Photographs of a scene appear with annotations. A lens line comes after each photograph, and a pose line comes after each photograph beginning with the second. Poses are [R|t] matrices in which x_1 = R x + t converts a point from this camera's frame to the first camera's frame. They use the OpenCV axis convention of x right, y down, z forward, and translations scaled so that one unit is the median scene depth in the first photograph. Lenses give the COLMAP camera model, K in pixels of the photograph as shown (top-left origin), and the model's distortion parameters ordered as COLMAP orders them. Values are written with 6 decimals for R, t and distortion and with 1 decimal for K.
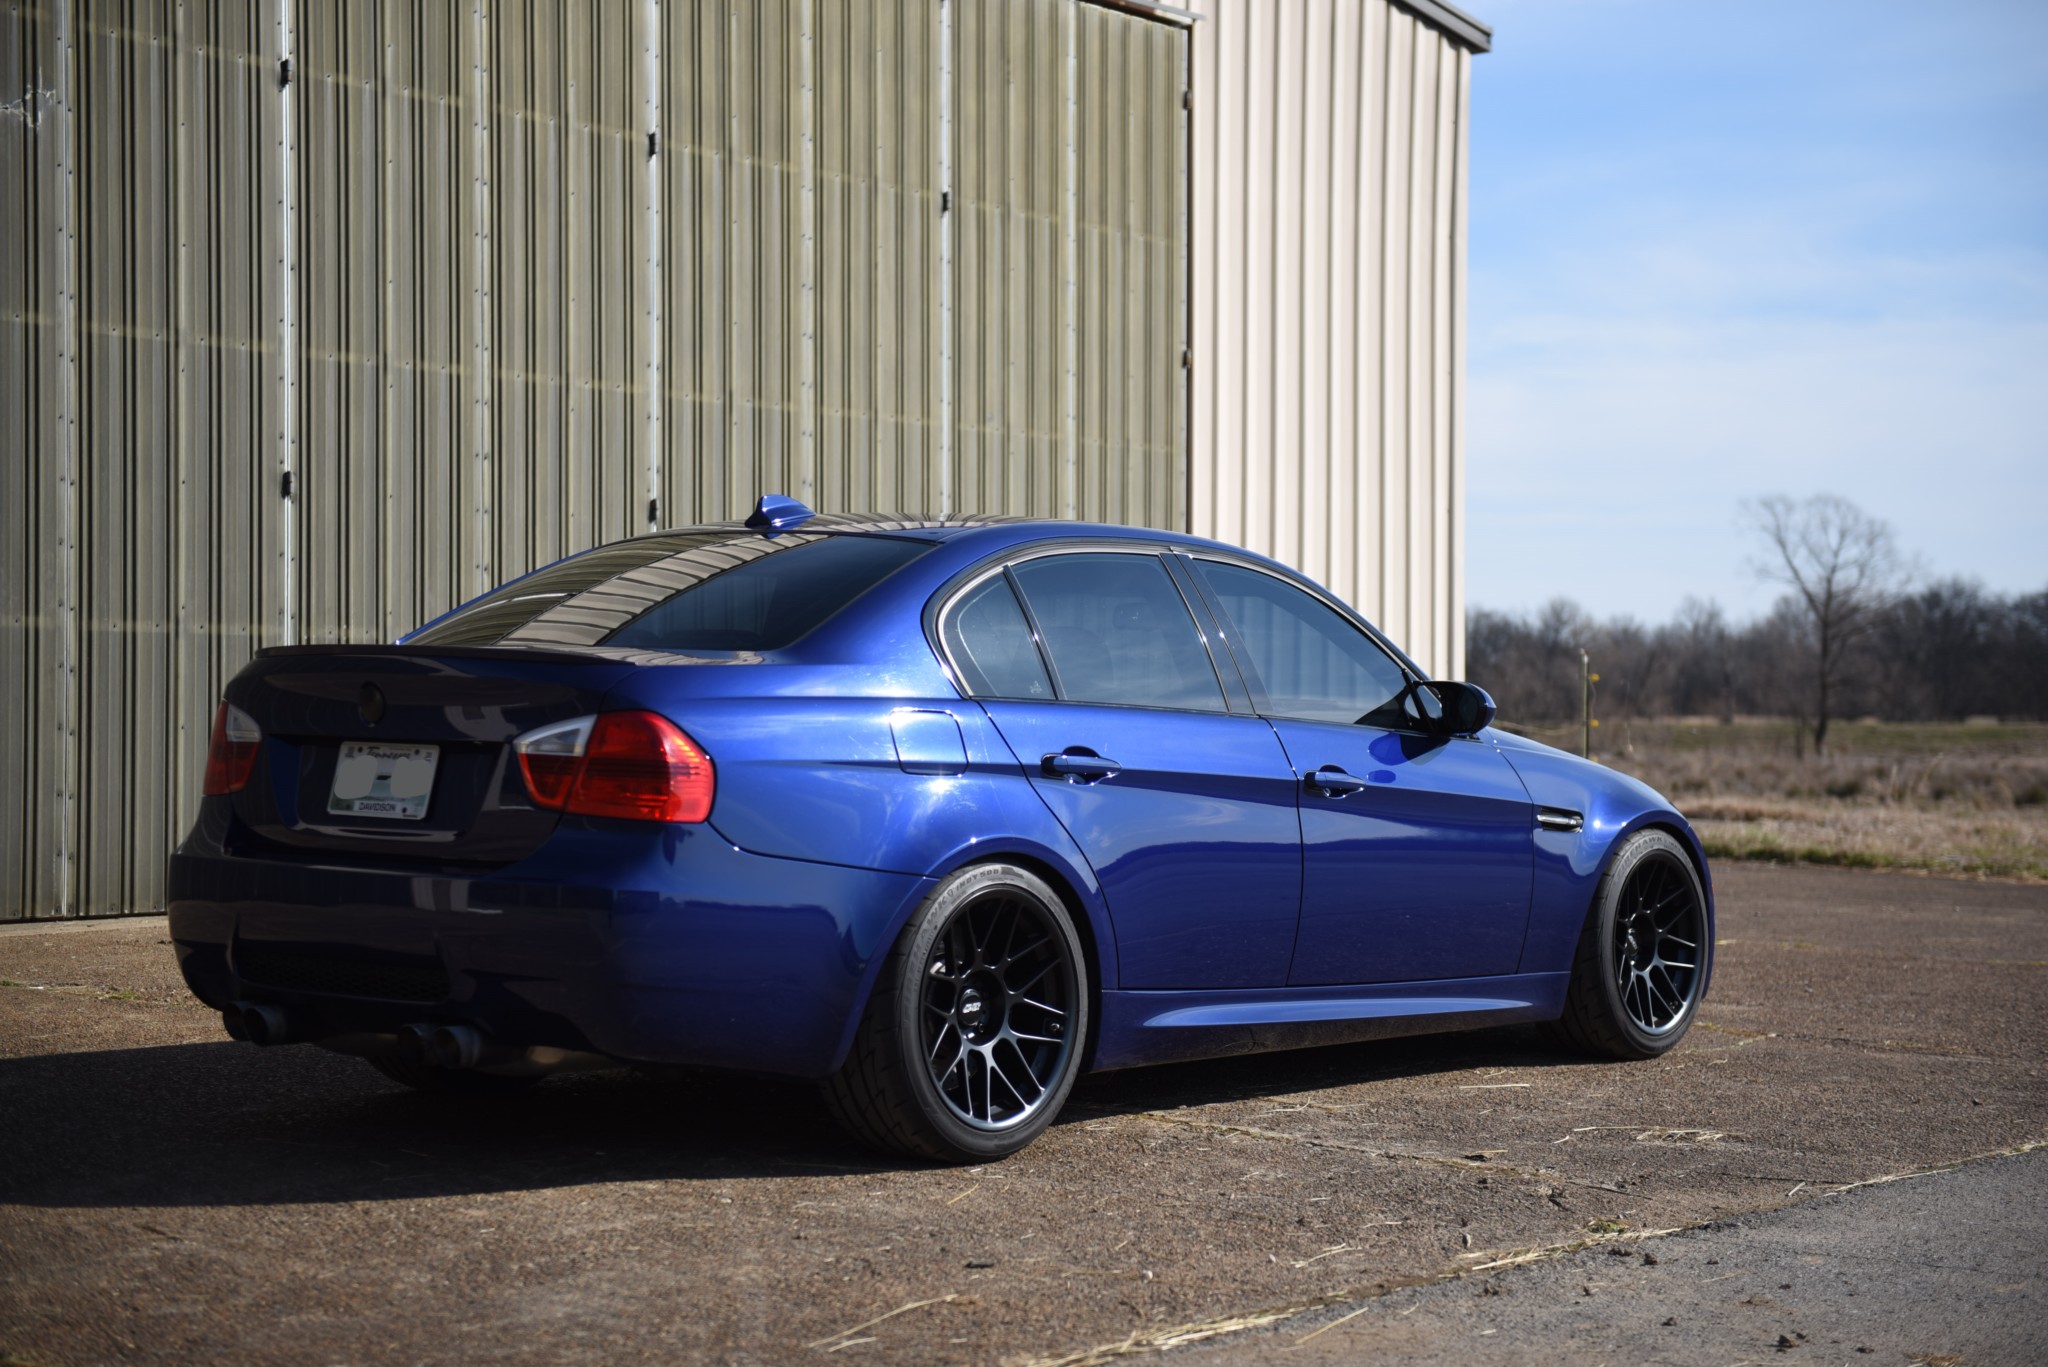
lens RADIAL K [[3119.1, 0, 1031.6], [0, 3119.1, 687.6], [0, 0, 1]] dist [0.133057, 0.000000]
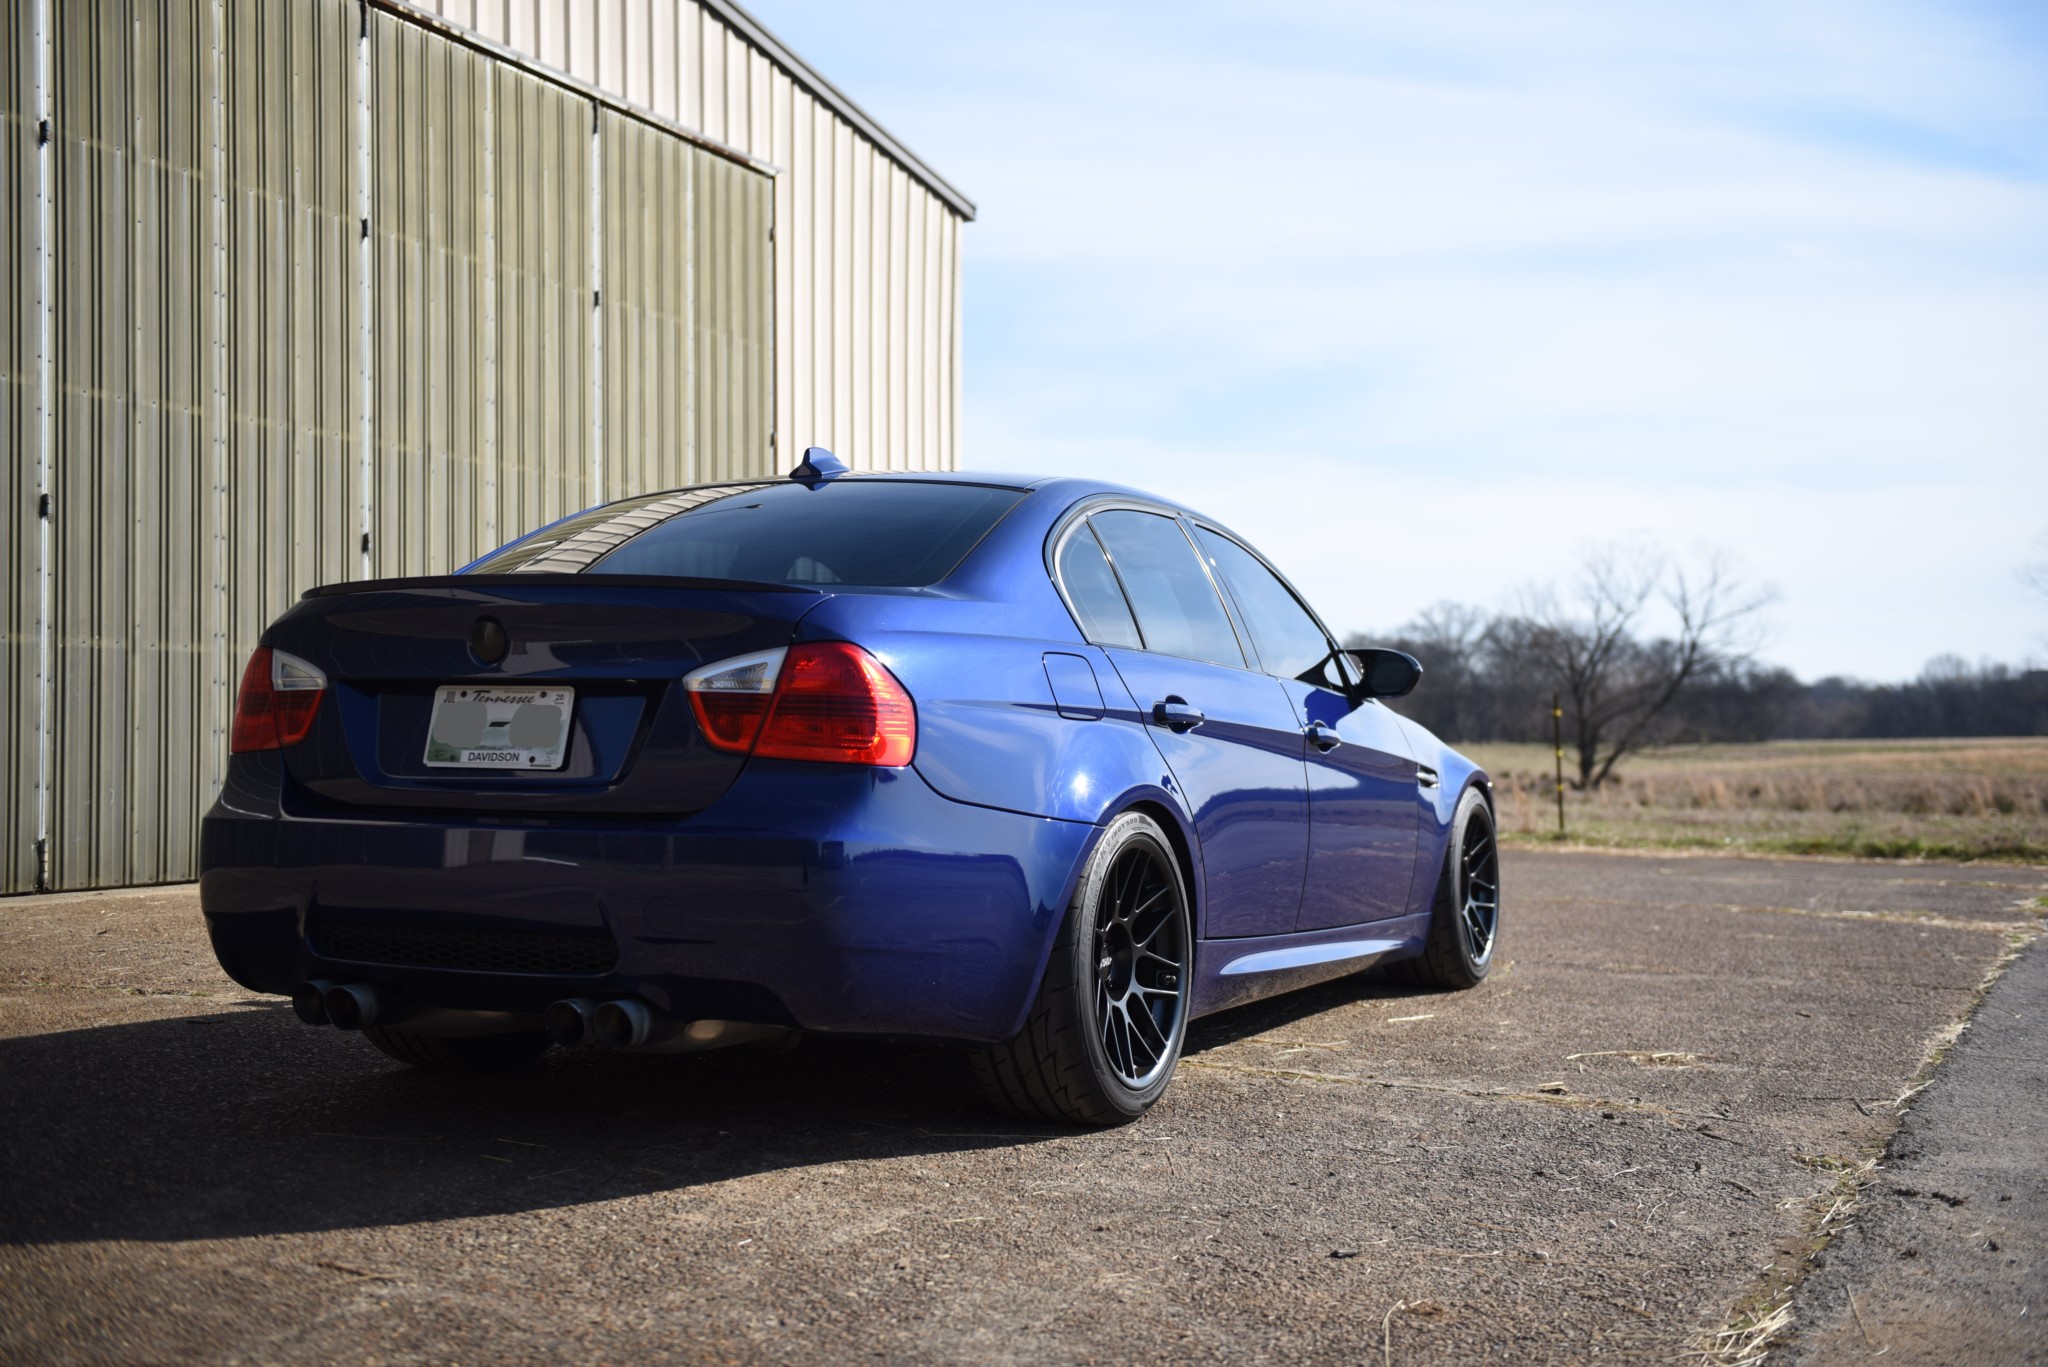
lens RADIAL K [[2197.7, 0, 1040.9], [0, 2197.7, 684.7], [0, 0, 1]] dist [0.059575, 0.000000]
pose [[0.966182, -0.000349, 0.257860, -0.108299], [0.005343, 0.999812, -0.018665, 0.014859], [-0.257804, 0.019412, 0.966002, 0.174709]]
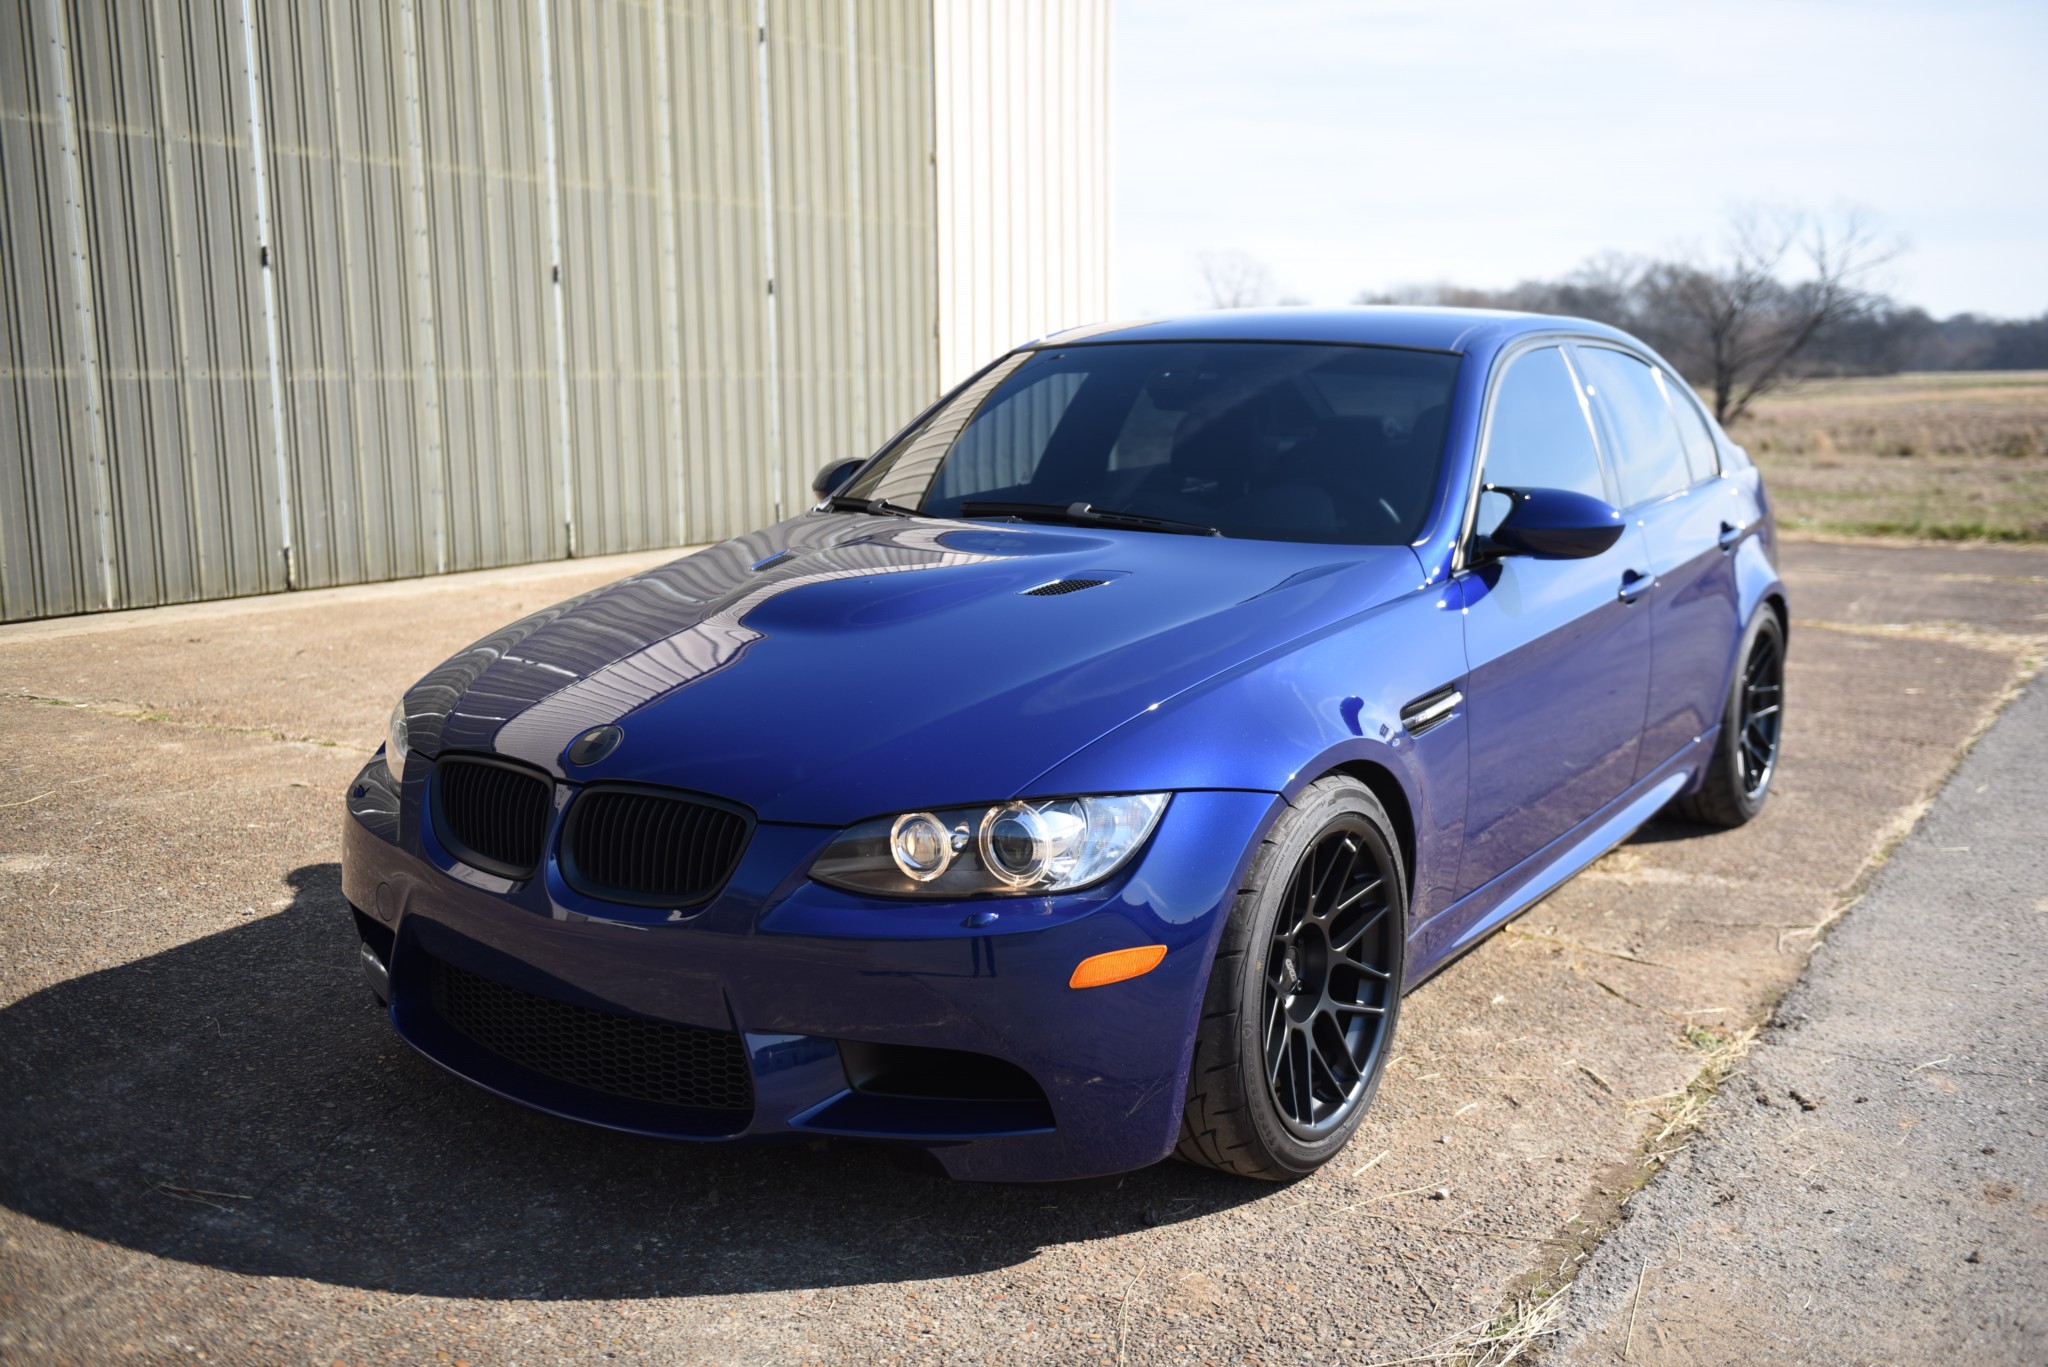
lens RADIAL K [[1867.9, 0, 1036.7], [0, 1867.9, 681.7], [0, 0, 1]] dist [0.010615, 0.000000]
pose [[0.988471, -0.036150, 0.147029, -0.051716], [0.011212, 0.985889, 0.167026, -0.019861], [-0.150993, -0.163451, 0.974928, 0.211188]]
